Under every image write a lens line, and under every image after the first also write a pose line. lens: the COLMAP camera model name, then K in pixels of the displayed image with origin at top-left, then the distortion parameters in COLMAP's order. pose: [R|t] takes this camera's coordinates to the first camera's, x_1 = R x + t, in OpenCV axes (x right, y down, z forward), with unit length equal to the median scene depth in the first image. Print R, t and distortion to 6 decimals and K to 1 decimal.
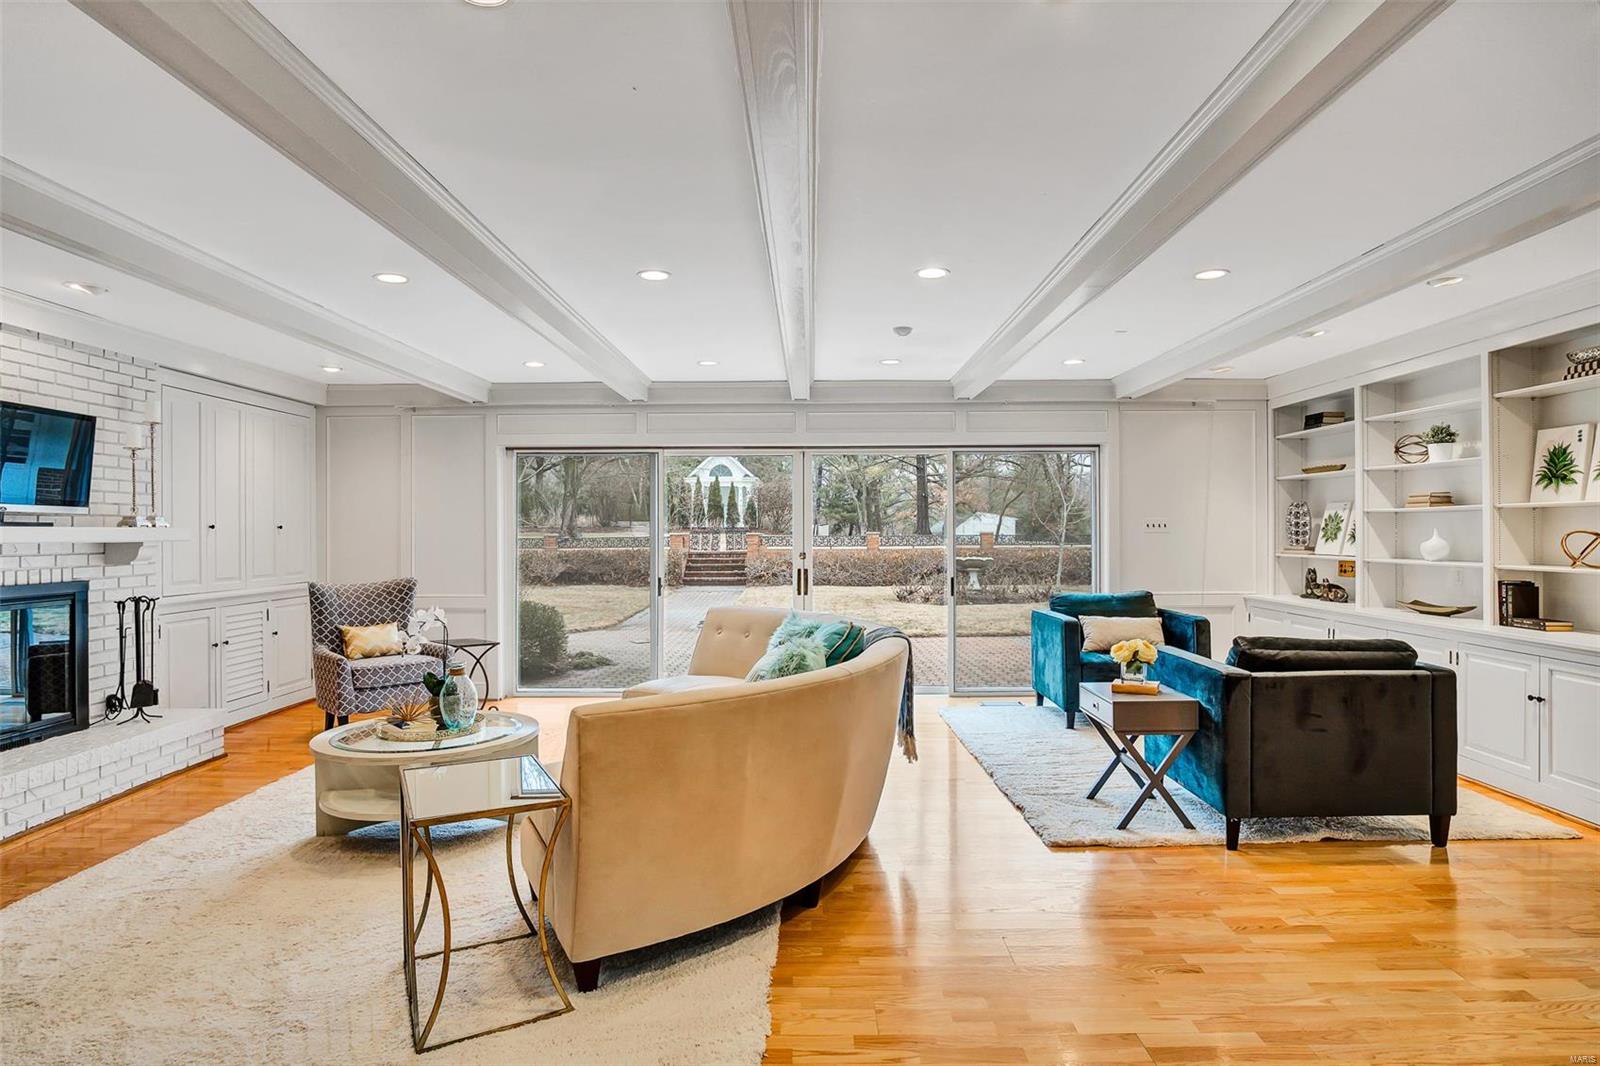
lens RADIAL K [[882.6, 0, 786.4], [0, 882.6, 532.1], [0, 0, 1]] dist [-0.032113, 0.007660]
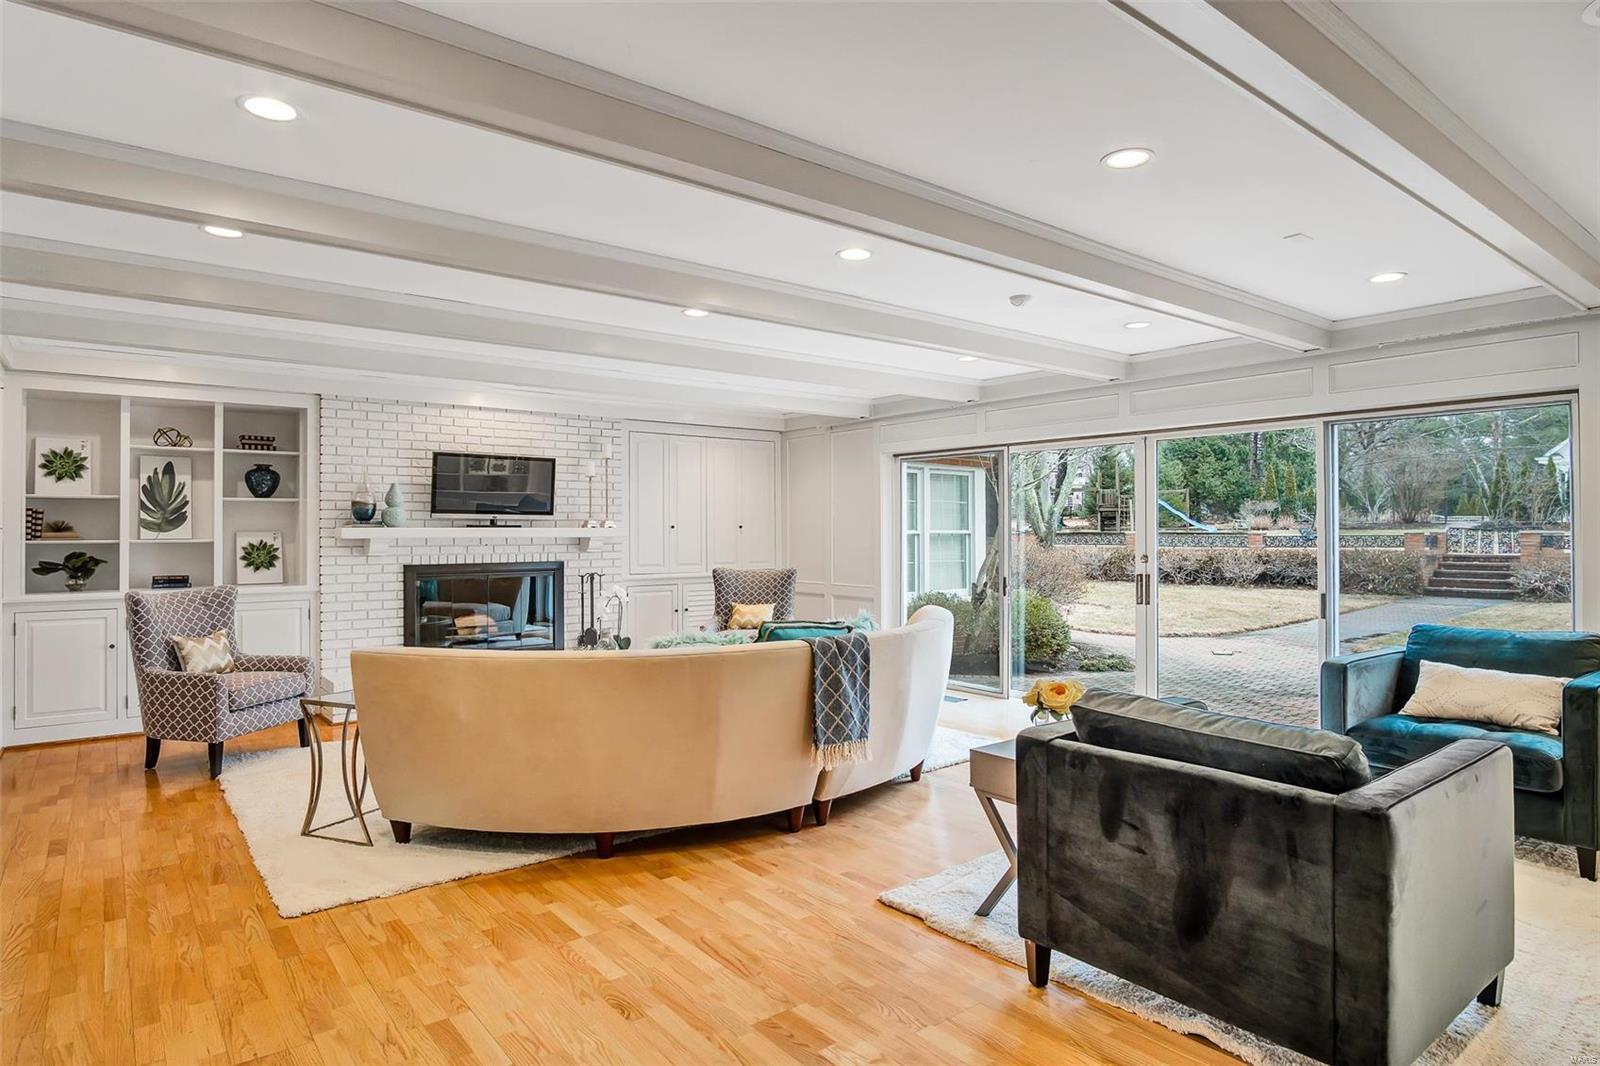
lens RADIAL K [[882.6, 0, 808.8], [0, 882.6, 522.7], [0, 0, 1]] dist [-0.032113, 0.007660]
pose [[0.638868, -0.004882, -0.769301, 0.698452], [-0.000464, 0.999977, -0.006731, -0.004108], [0.769316, 0.004658, 0.638851, 0.299924]]
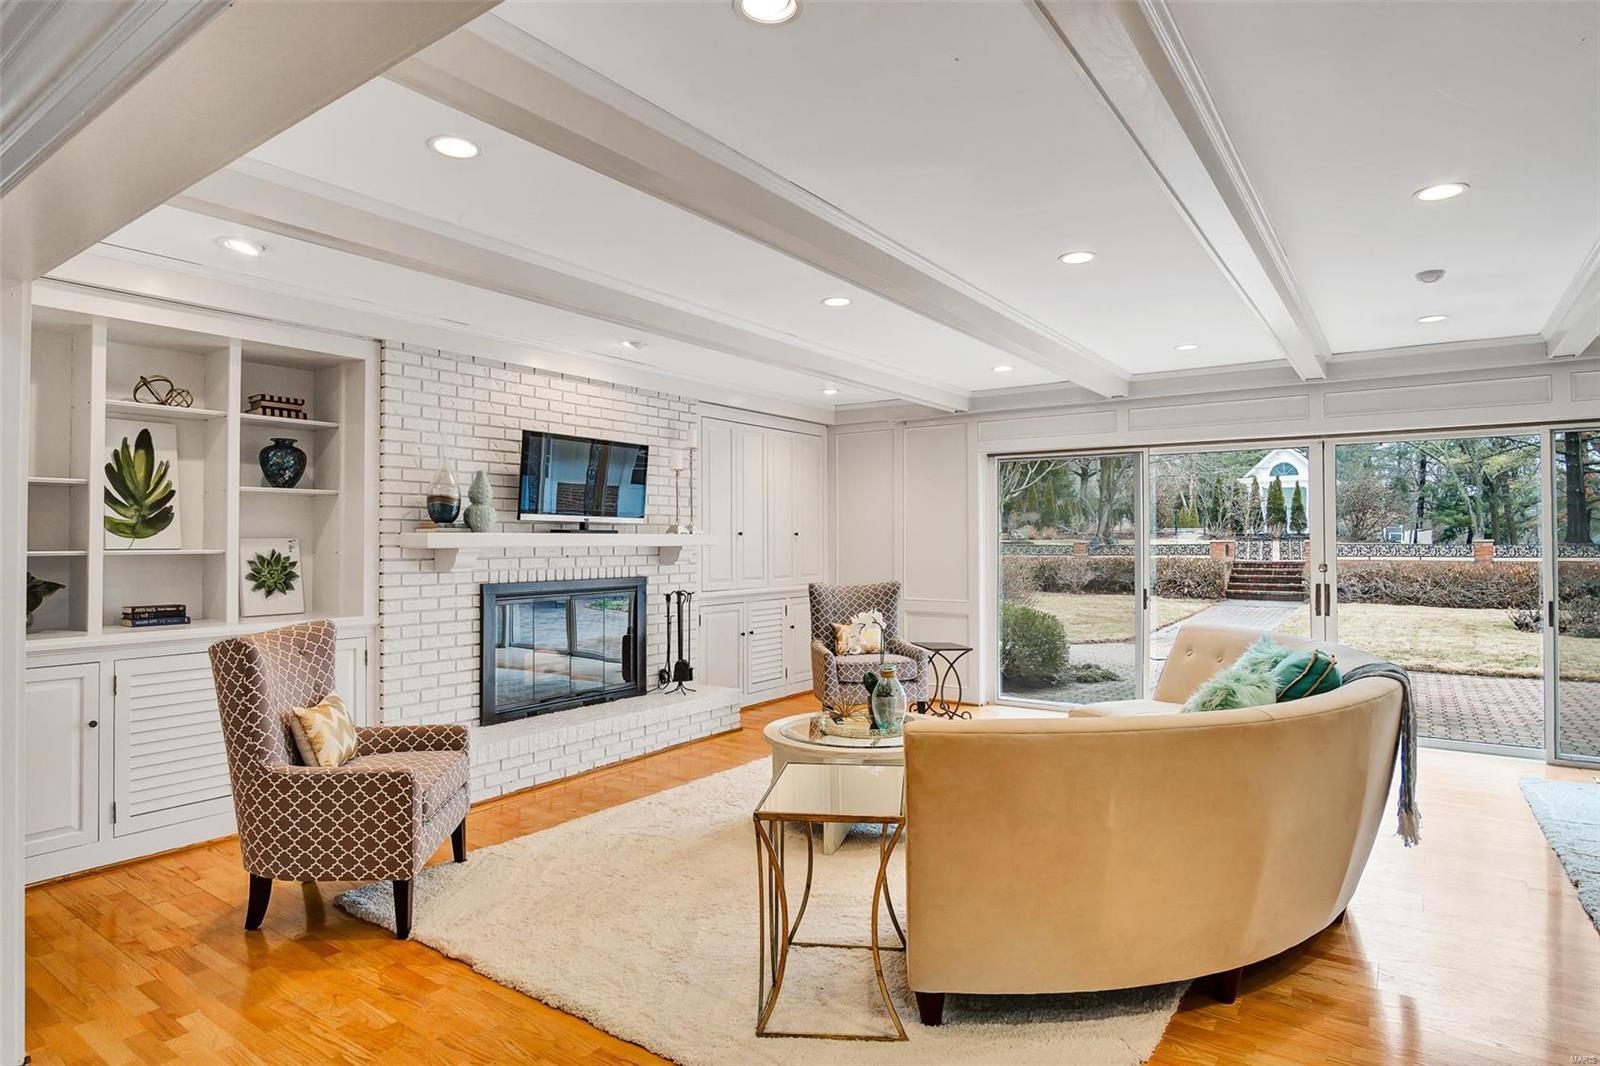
lens RADIAL K [[882.6, 0, 786.7], [0, 882.6, 525.0], [0, 0, 1]] dist [-0.032113, 0.007660]
pose [[0.826764, -0.006610, -0.562510, 0.078615], [-0.002218, 0.999885, -0.015008, 0.000016], [0.562544, 0.013656, 0.826654, 0.055471]]
